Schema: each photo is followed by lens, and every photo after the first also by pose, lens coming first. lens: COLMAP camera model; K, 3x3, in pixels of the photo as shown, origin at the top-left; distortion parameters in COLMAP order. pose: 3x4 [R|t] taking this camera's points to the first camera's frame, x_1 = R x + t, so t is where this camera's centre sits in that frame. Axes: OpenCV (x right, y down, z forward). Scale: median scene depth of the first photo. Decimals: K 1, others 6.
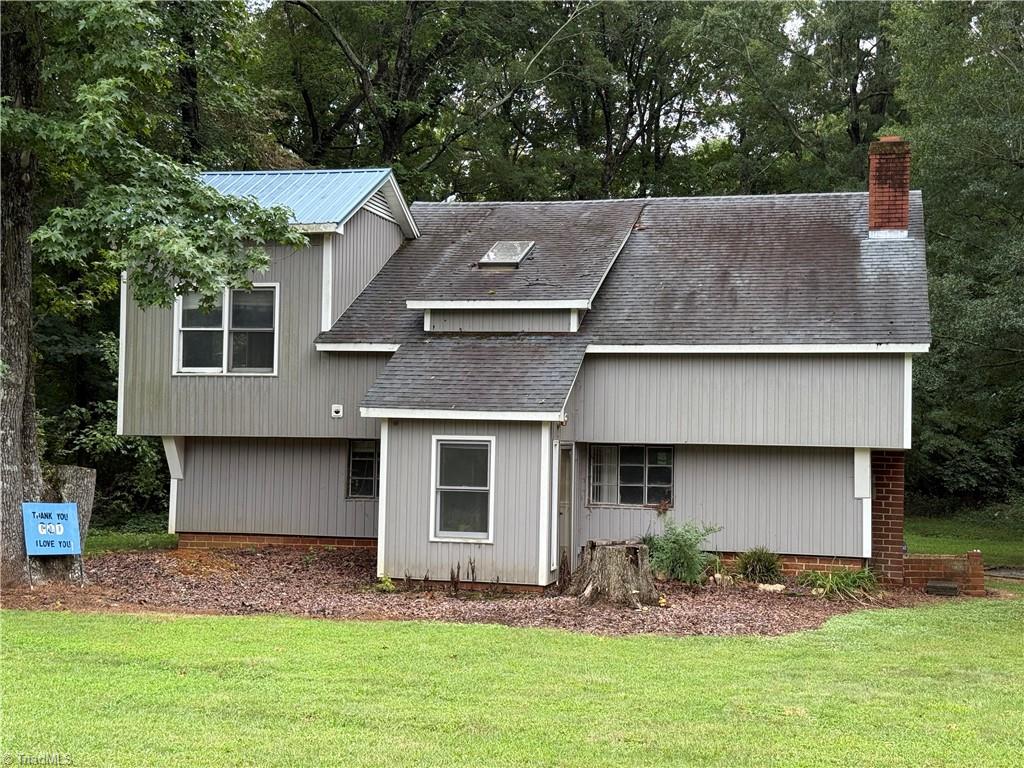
lens RADIAL K [[1436.7, 0, 514.0], [0, 1436.7, 387.1], [0, 0, 1]] dist [0.030671, 0.000000]
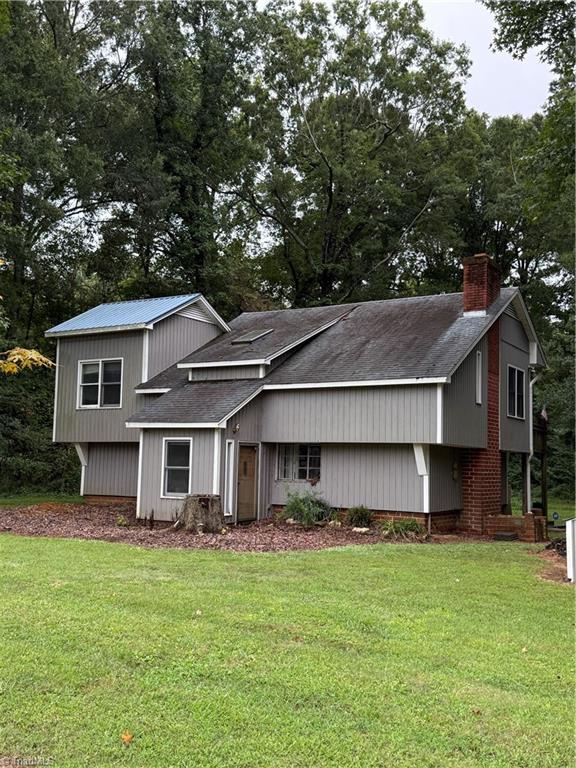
lens RADIAL K [[801.2, 0, 286.0], [0, 801.2, 381.3], [0, 0, 1]] dist [0.022739, 0.000000]
pose [[0.955463, -0.030640, -0.293517, 0.351620], [0.011660, 0.997738, -0.066197, 0.029388], [0.294882, 0.059826, 0.953659, 0.094232]]
